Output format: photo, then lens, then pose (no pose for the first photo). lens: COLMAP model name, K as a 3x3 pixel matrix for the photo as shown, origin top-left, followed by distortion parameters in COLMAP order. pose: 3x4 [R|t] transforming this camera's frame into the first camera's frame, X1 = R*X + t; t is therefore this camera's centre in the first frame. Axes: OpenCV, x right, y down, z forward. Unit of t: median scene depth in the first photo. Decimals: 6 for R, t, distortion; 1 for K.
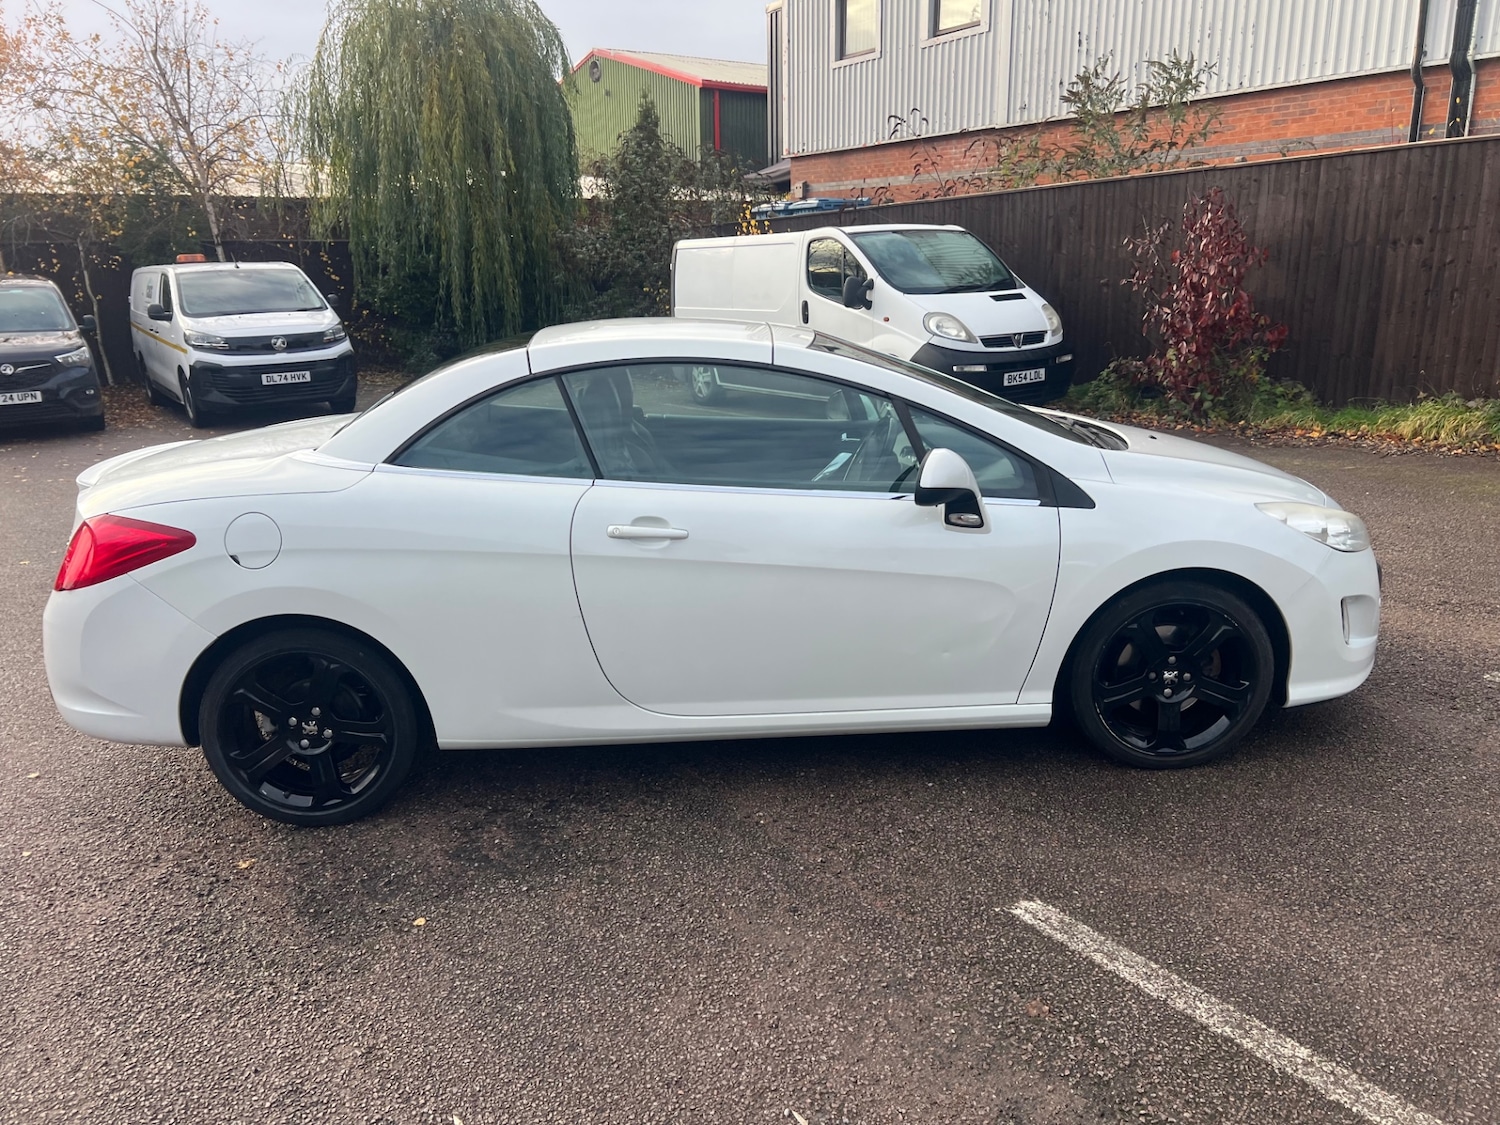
lens RADIAL K [[1130.1, 0, 778.5], [0, 1130.1, 557.4], [0, 0, 1]] dist [0.041117, -0.051612]
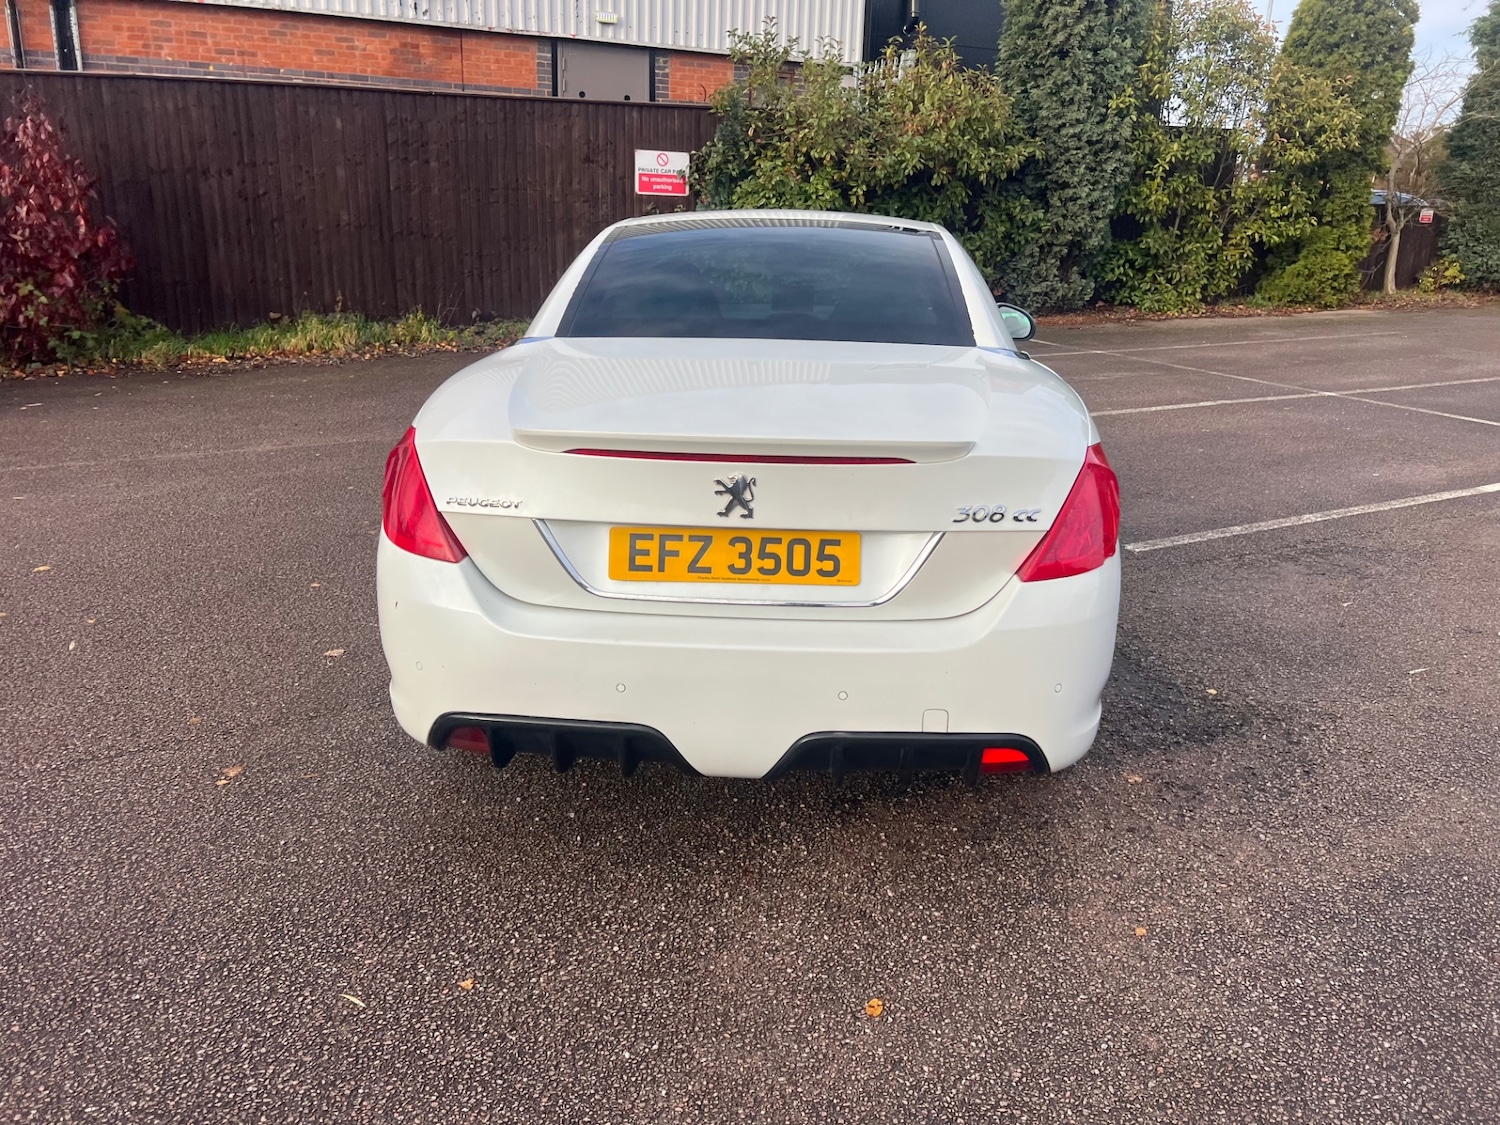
lens RADIAL K [[1108.0, 0, 769.5], [0, 1108.0, 543.1], [0, 0, 1]] dist [0.048824, -0.053571]
pose [[0.136206, -0.256092, 0.957008, -0.426346], [0.225214, 0.948722, 0.221821, -0.059618], [-0.964742, 0.185319, 0.186897, 0.342164]]
